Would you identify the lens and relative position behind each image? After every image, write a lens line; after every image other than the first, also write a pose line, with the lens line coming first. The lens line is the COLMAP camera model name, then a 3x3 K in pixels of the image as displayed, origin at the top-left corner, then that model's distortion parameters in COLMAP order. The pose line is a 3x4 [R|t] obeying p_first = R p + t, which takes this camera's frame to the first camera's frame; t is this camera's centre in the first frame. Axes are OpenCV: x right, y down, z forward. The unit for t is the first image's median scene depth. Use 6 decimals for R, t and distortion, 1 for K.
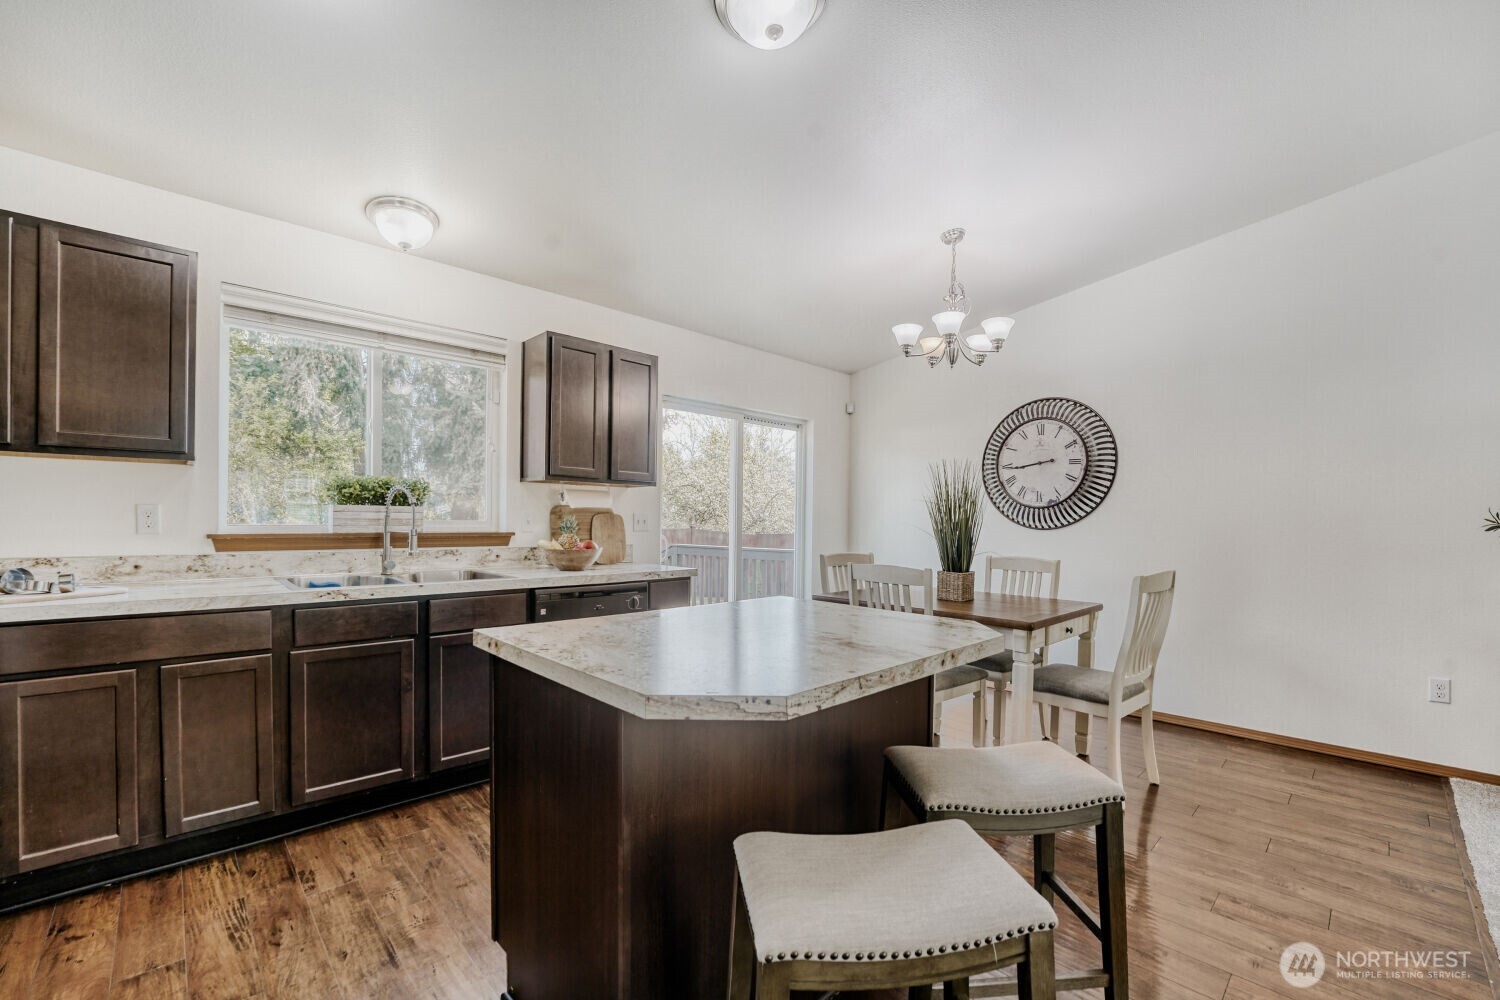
lens RADIAL K [[629.3, 0, 781.3], [0, 629.3, 531.0], [0, 0, 1]] dist [-0.018616, 0.000341]
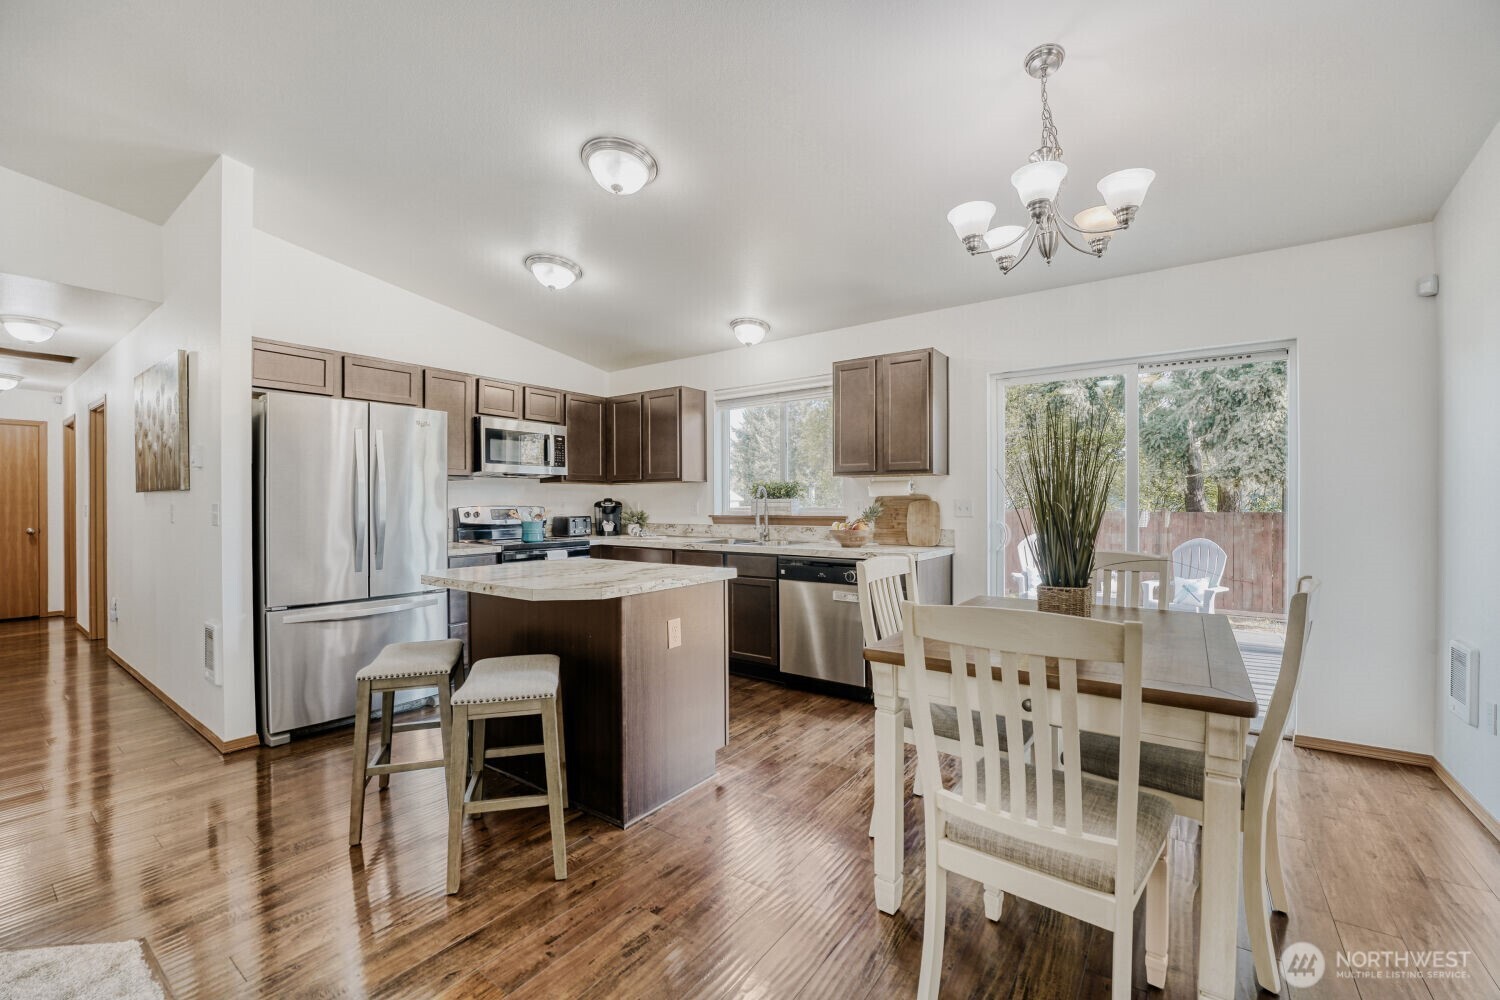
lens RADIAL K [[629.3, 0, 756.2], [0, 629.3, 503.4], [0, 0, 1]] dist [-0.018616, 0.000341]
pose [[0.146662, -0.013050, -0.989101, 0.712207], [-0.011319, 0.999825, -0.014869, -0.002499], [0.989122, 0.013376, 0.146488, 0.516986]]
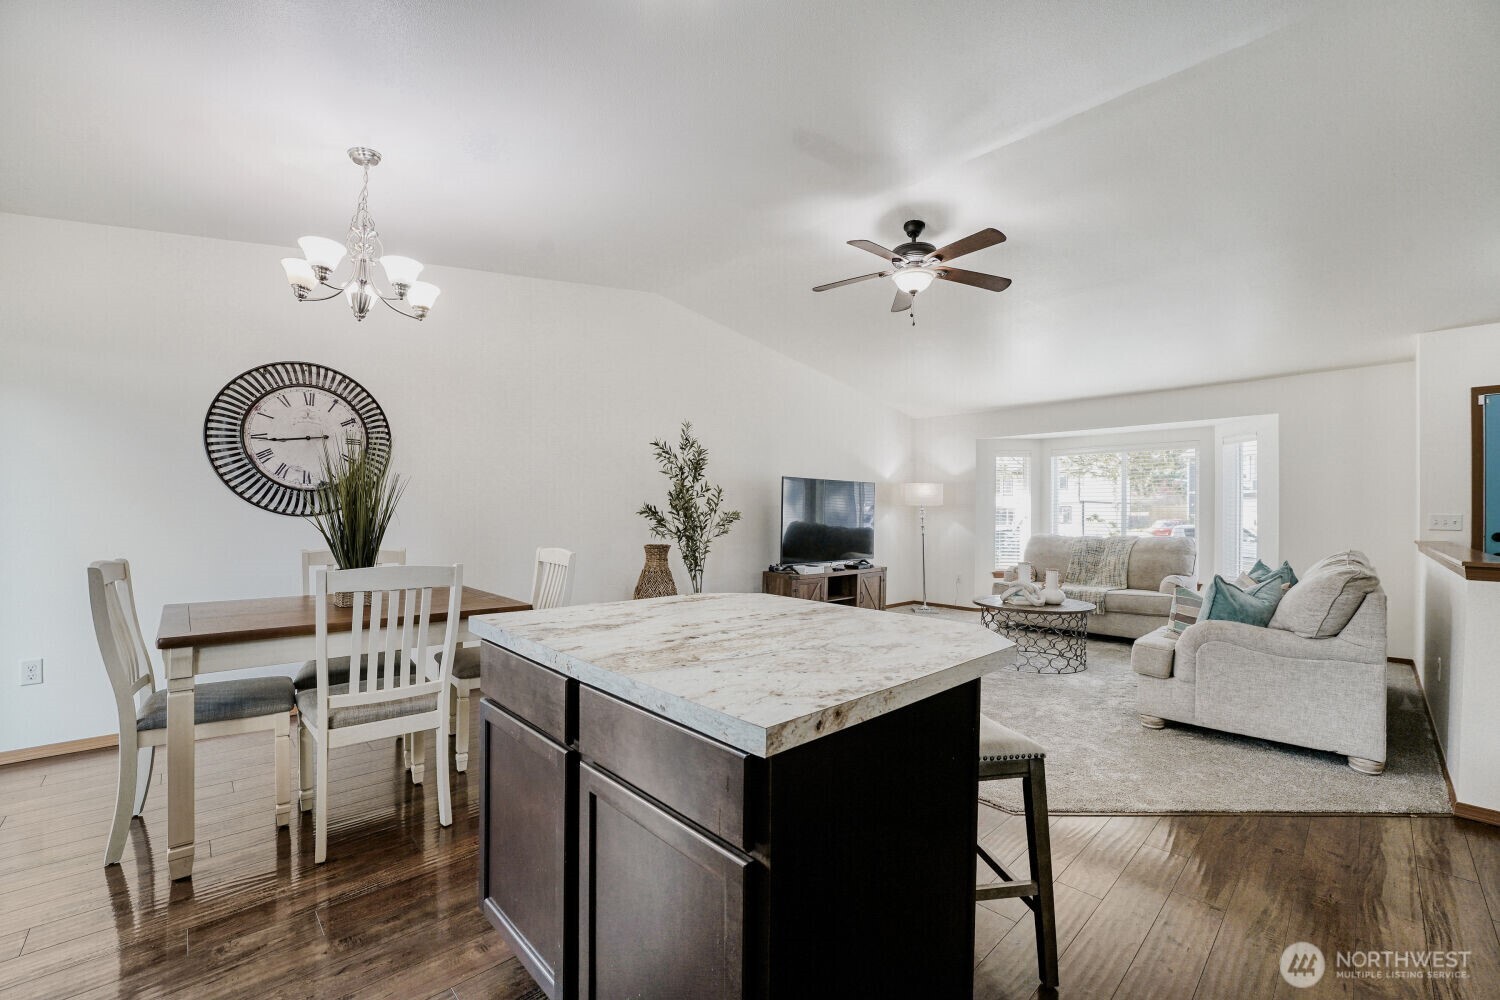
lens RADIAL K [[629.3, 0, 749.2], [0, 629.3, 511.4], [0, 0, 1]] dist [-0.018616, 0.000341]
pose [[0.049920, -0.001239, 0.998752, -0.425525], [0.009345, 0.999956, 0.000773, -0.004143], [-0.998709, 0.009294, 0.049930, 0.383329]]
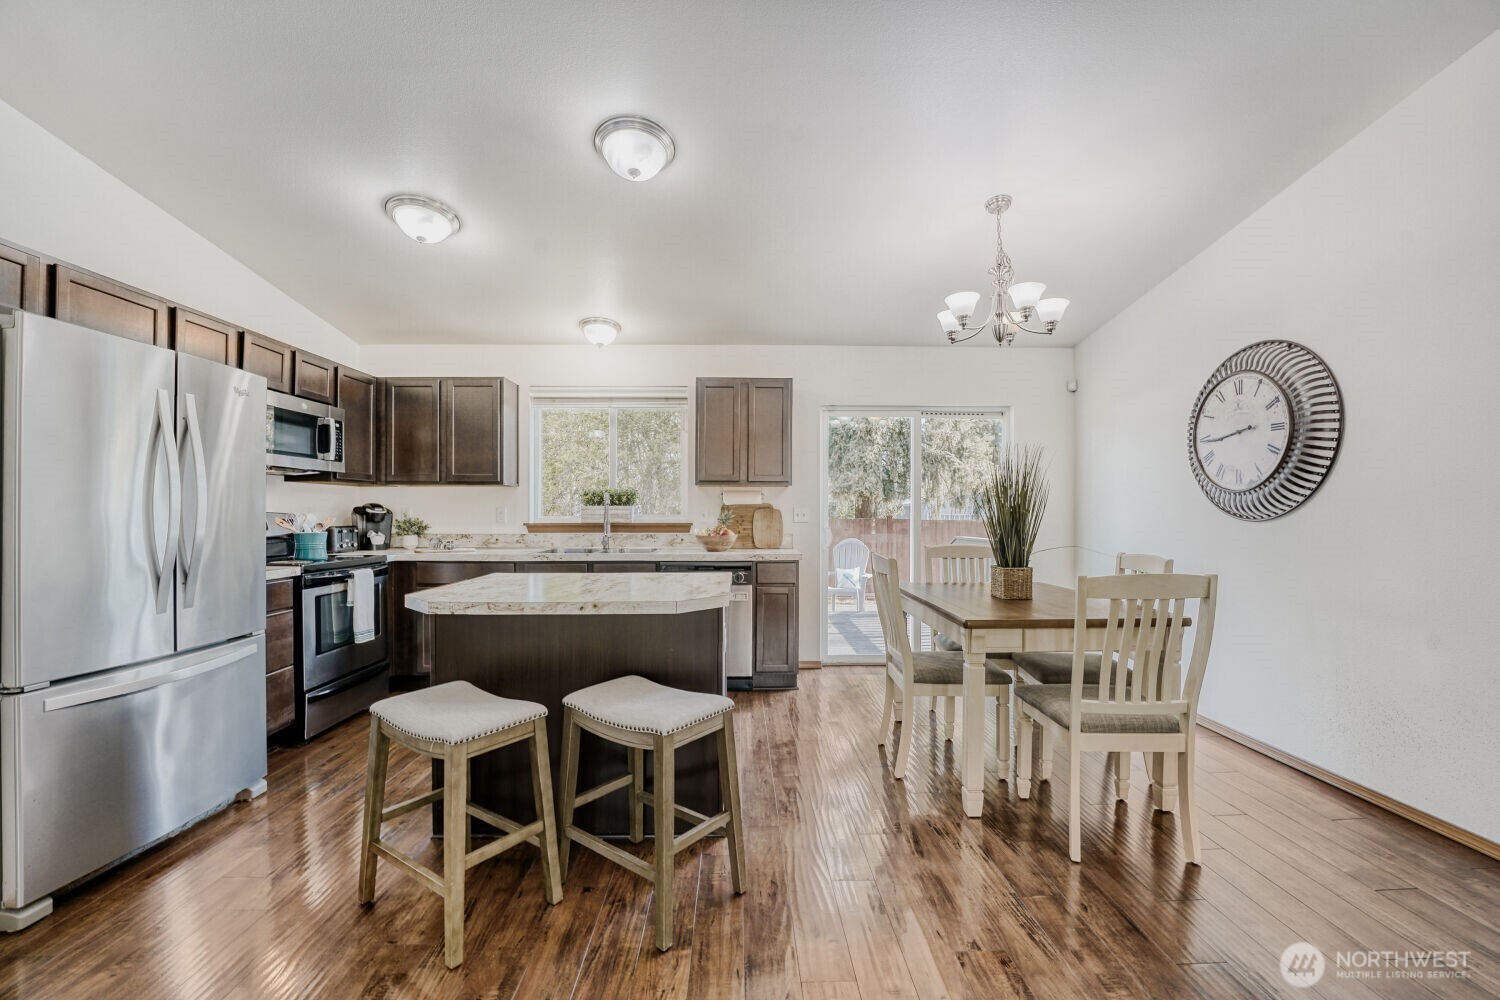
lens RADIAL K [[629.3, 0, 756.5], [0, 629.3, 508.5], [0, 0, 1]] dist [-0.018616, 0.000341]
pose [[0.722931, -0.014652, -0.690765, 0.538125], [-0.003658, 0.999680, -0.025034, 0.003741], [0.690910, 0.020625, 0.722646, 0.072911]]
